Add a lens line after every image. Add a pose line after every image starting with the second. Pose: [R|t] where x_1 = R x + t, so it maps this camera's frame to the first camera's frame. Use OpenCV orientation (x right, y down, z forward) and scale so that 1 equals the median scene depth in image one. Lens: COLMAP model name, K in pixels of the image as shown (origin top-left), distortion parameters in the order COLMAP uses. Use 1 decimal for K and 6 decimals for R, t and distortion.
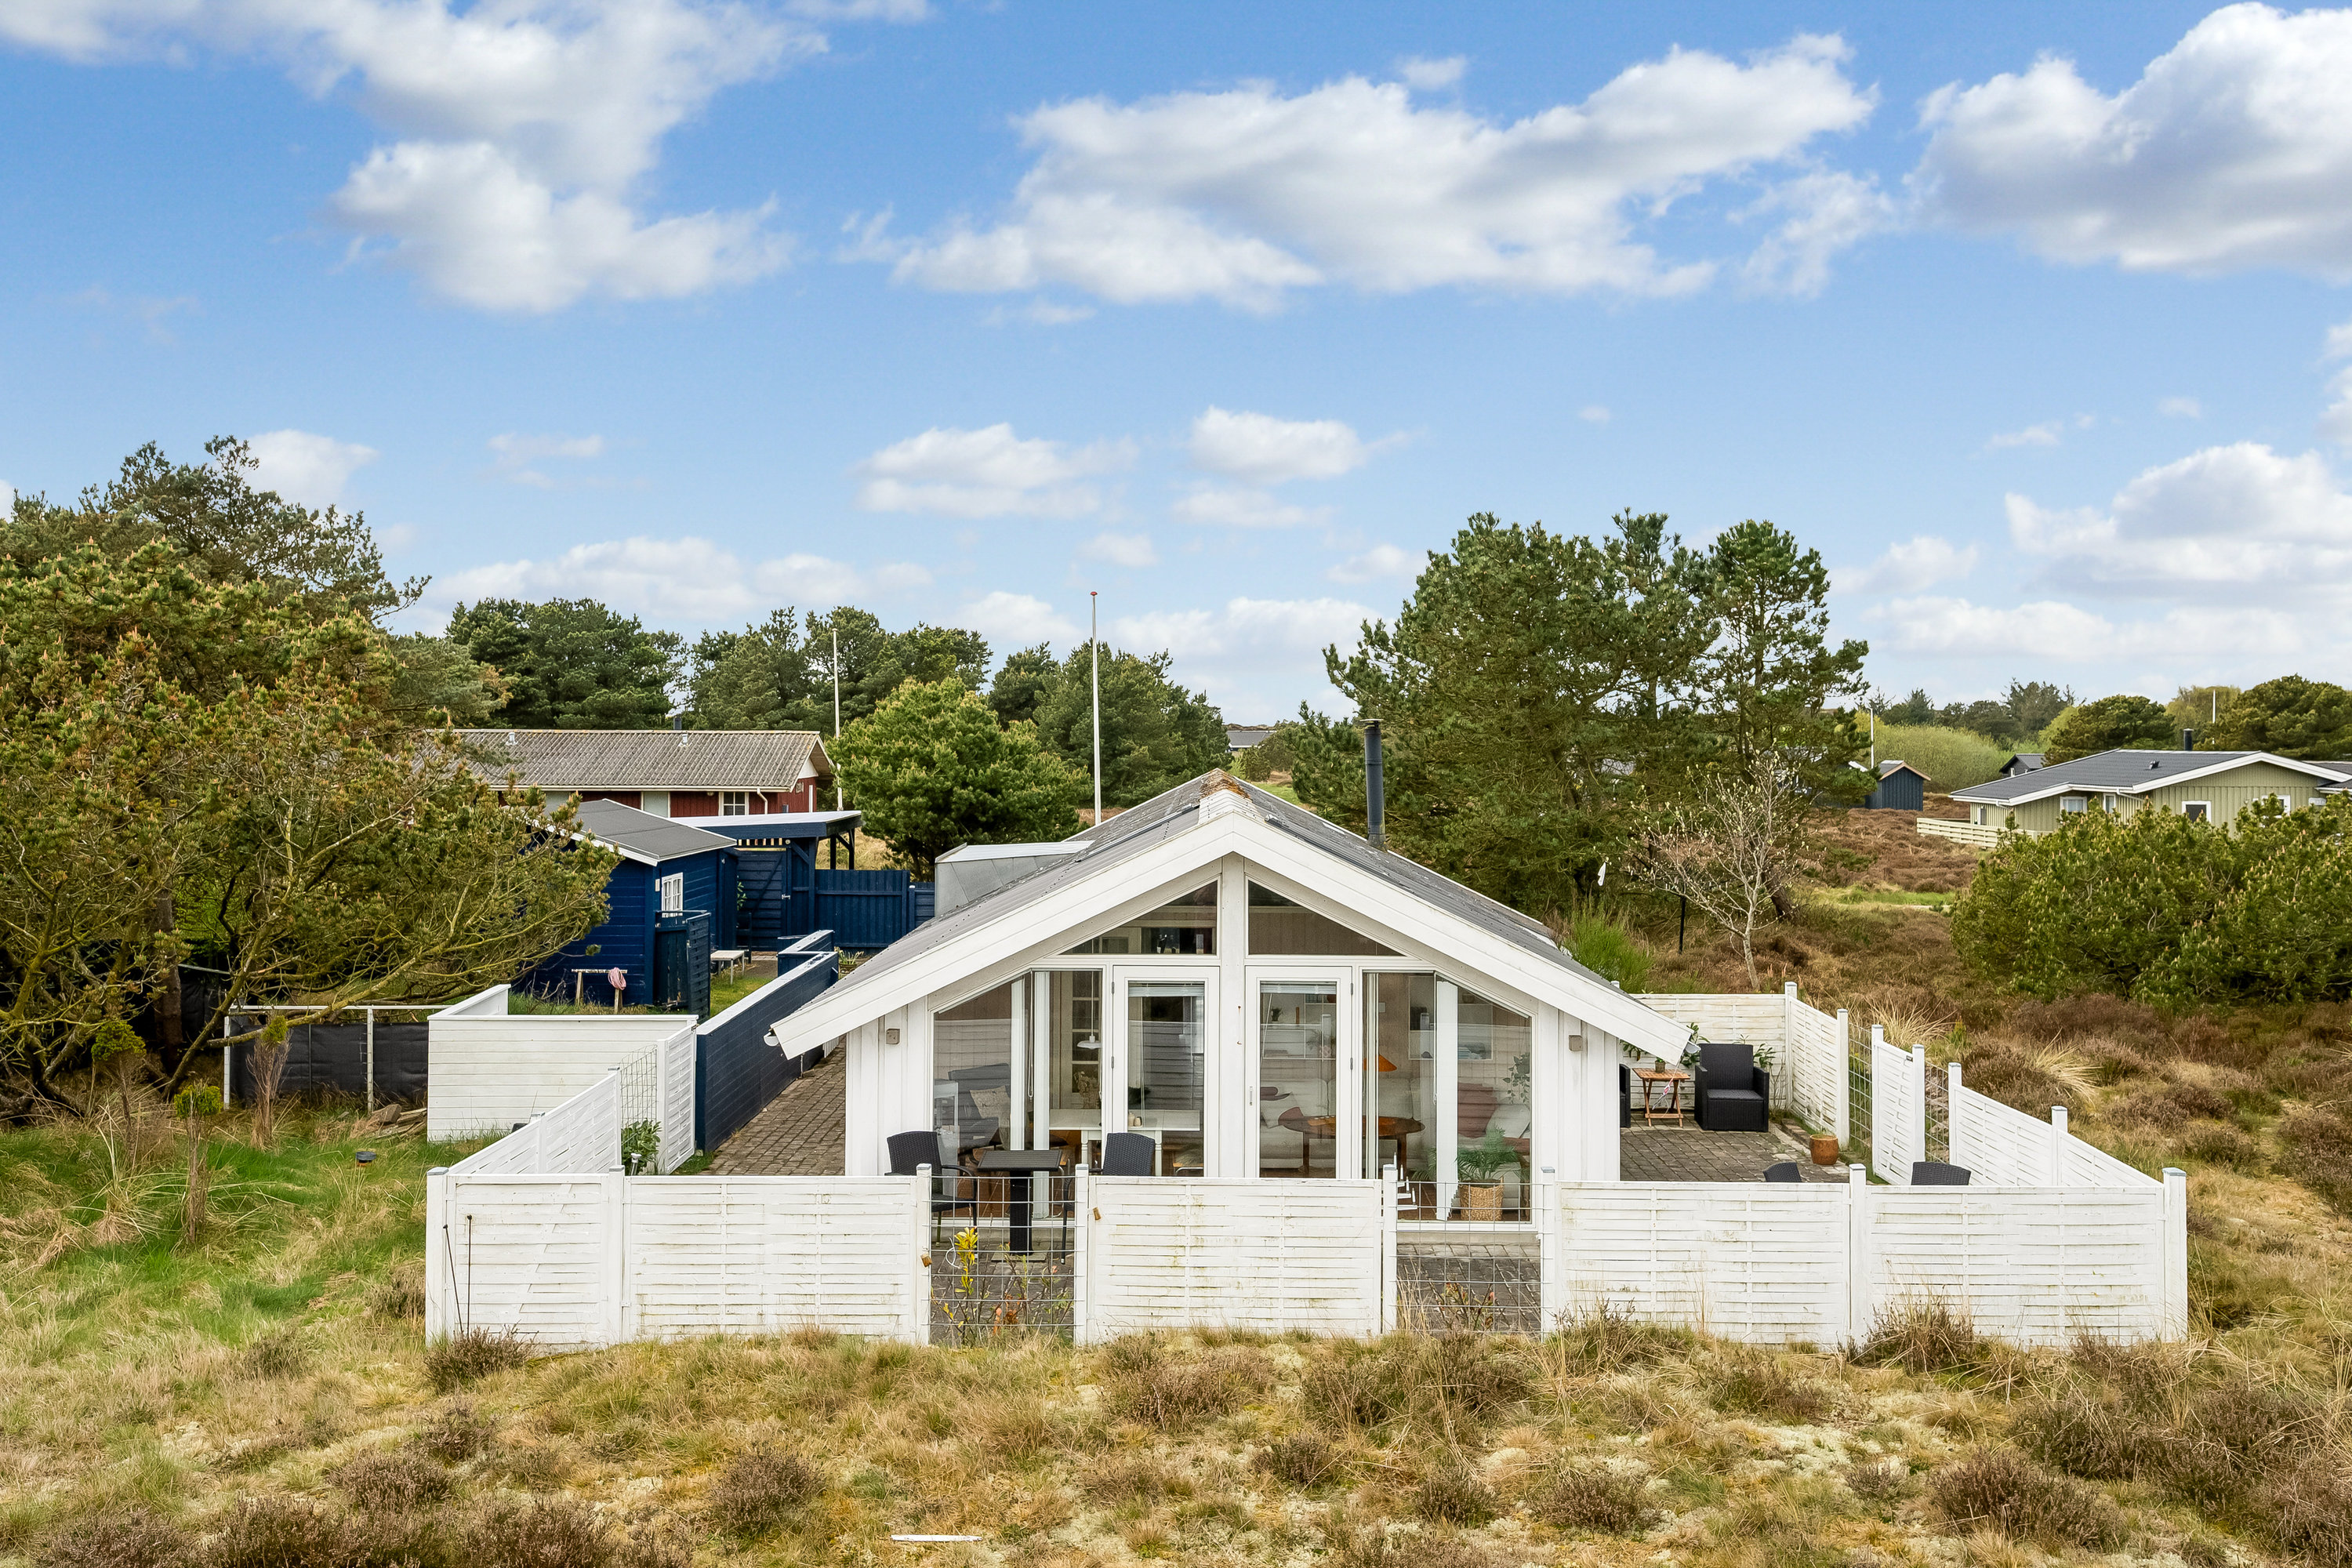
lens RADIAL K [[1939.5, 0, 1176.0], [0, 1939.5, 784.0], [0, 0, 1]] dist [-0.000465, 0.000796]
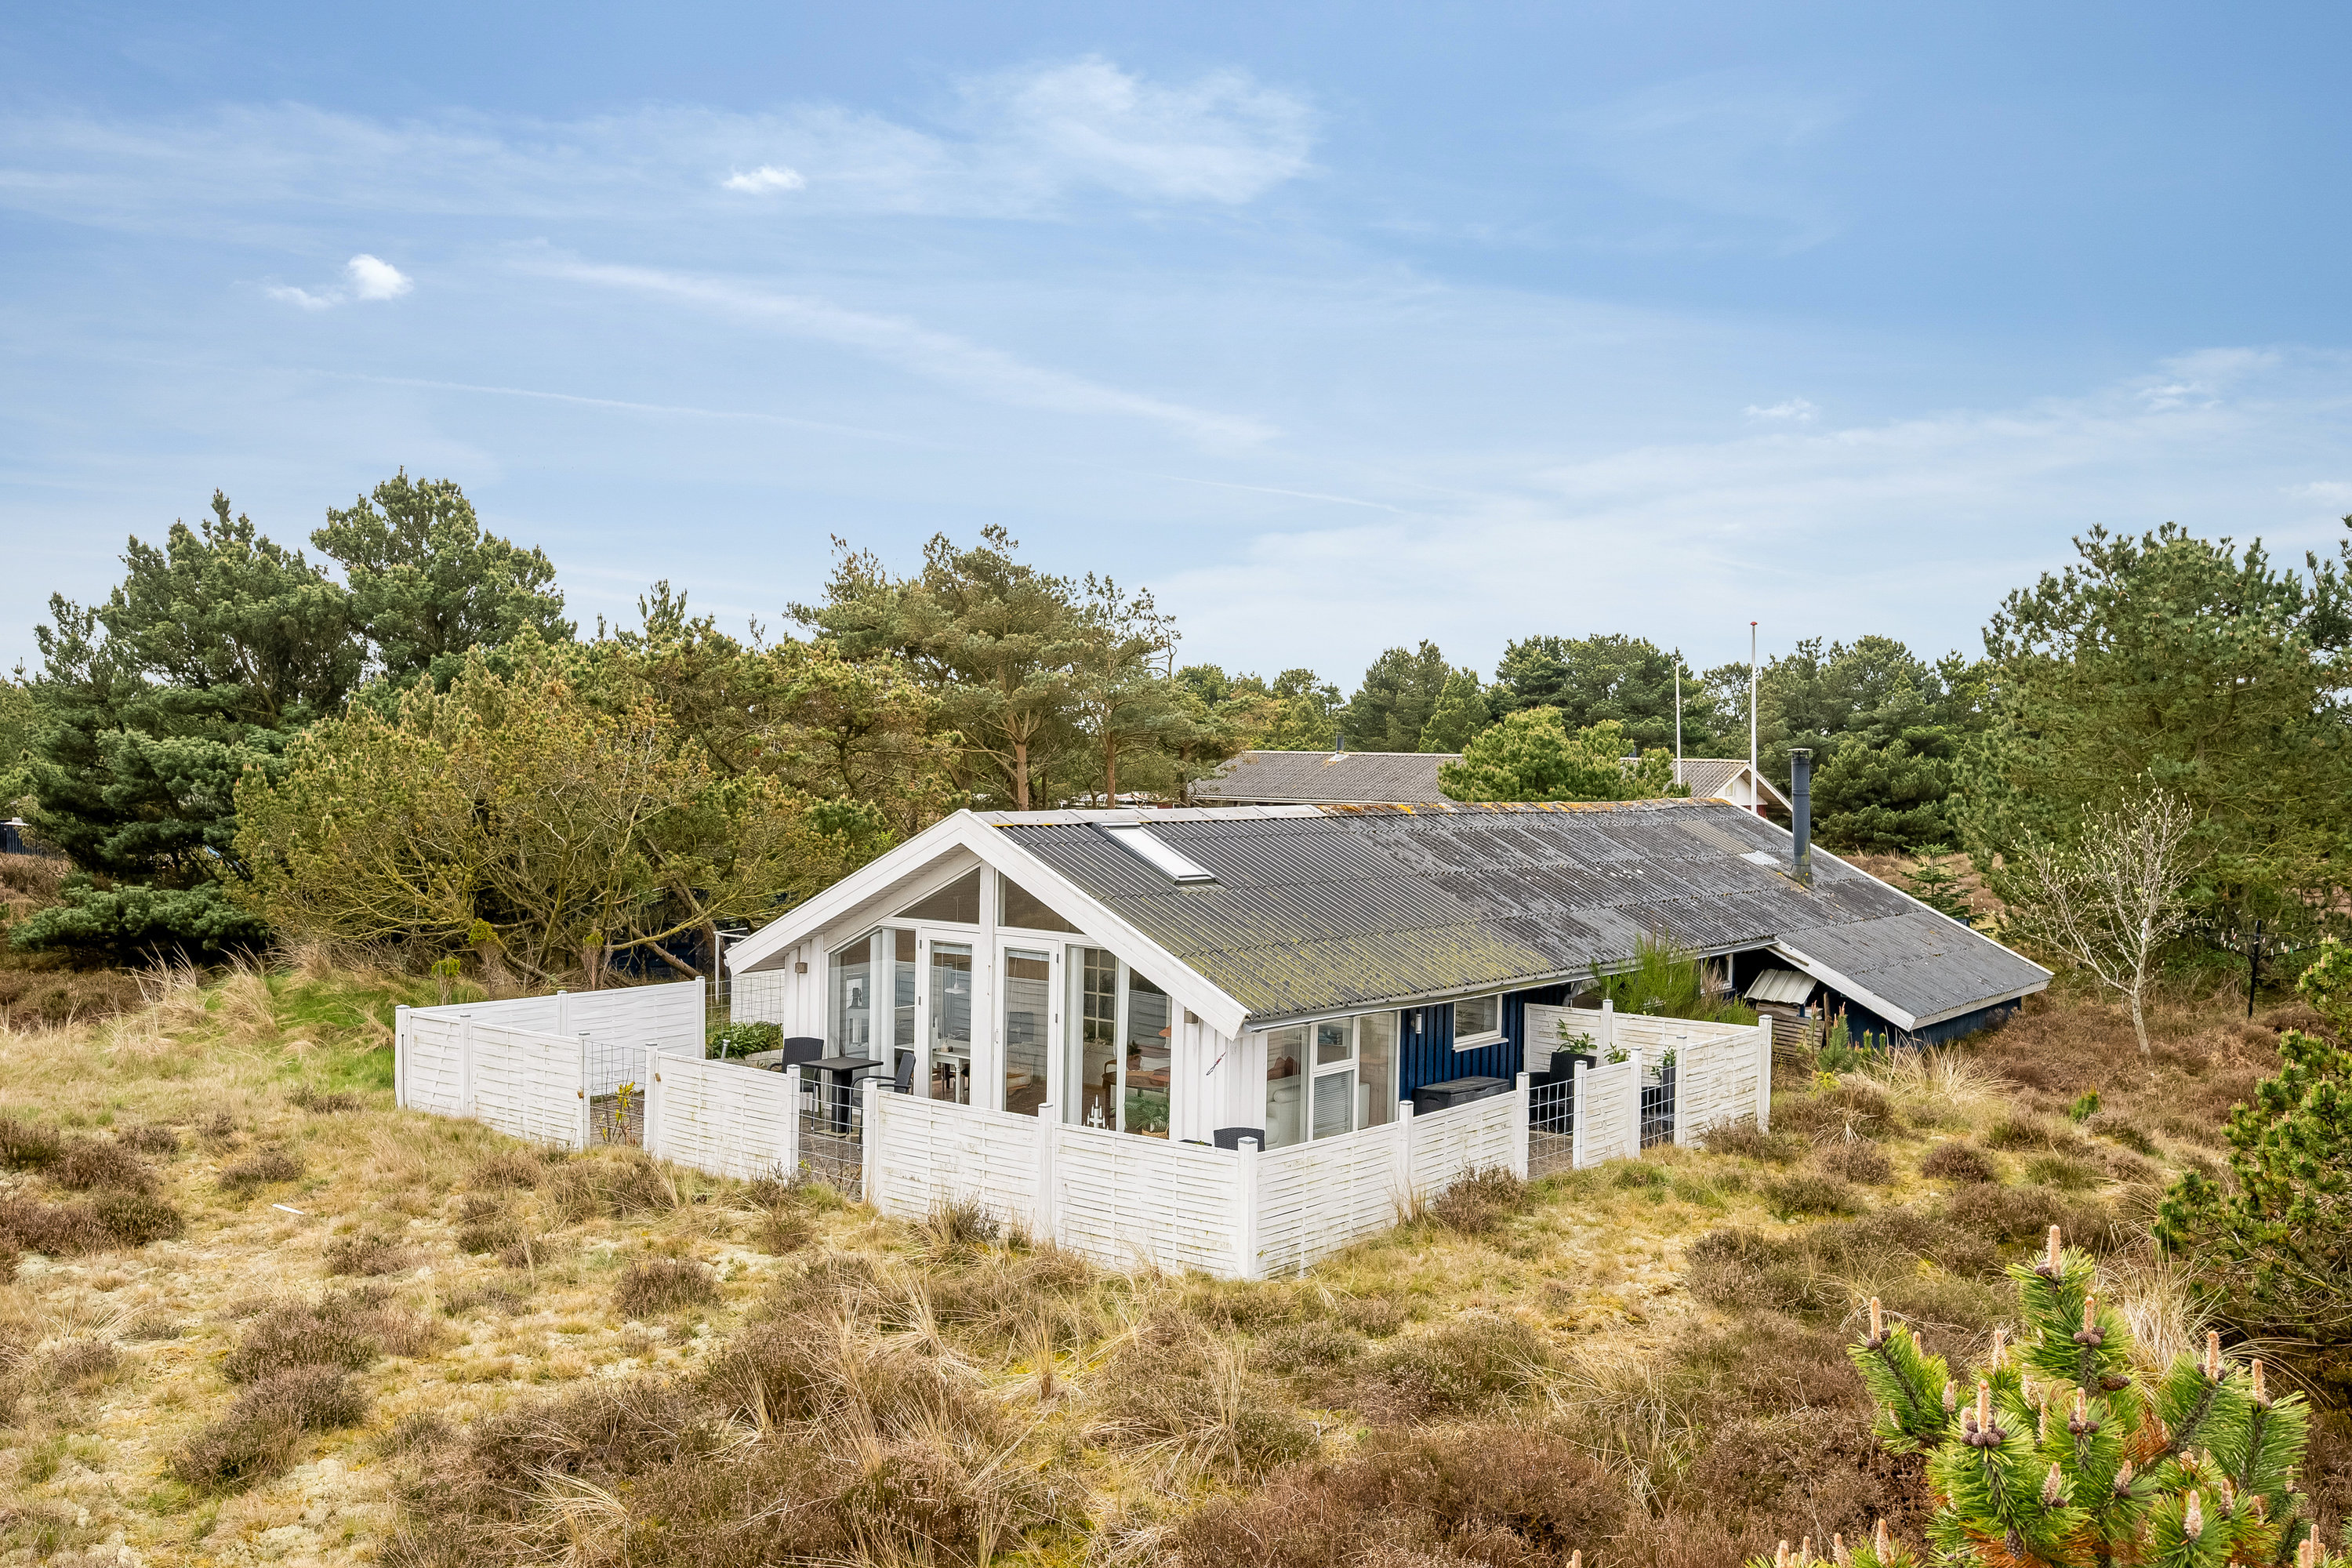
lens RADIAL K [[1939.5, 0, 1176.0], [0, 1939.5, 784.0], [0, 0, 1]] dist [-0.000465, 0.000796]
pose [[0.811175, 0.020559, -0.584443, 0.869679], [-0.029866, 0.999534, -0.006292, -0.000258], [0.584041, 0.022559, 0.811411, 0.033412]]
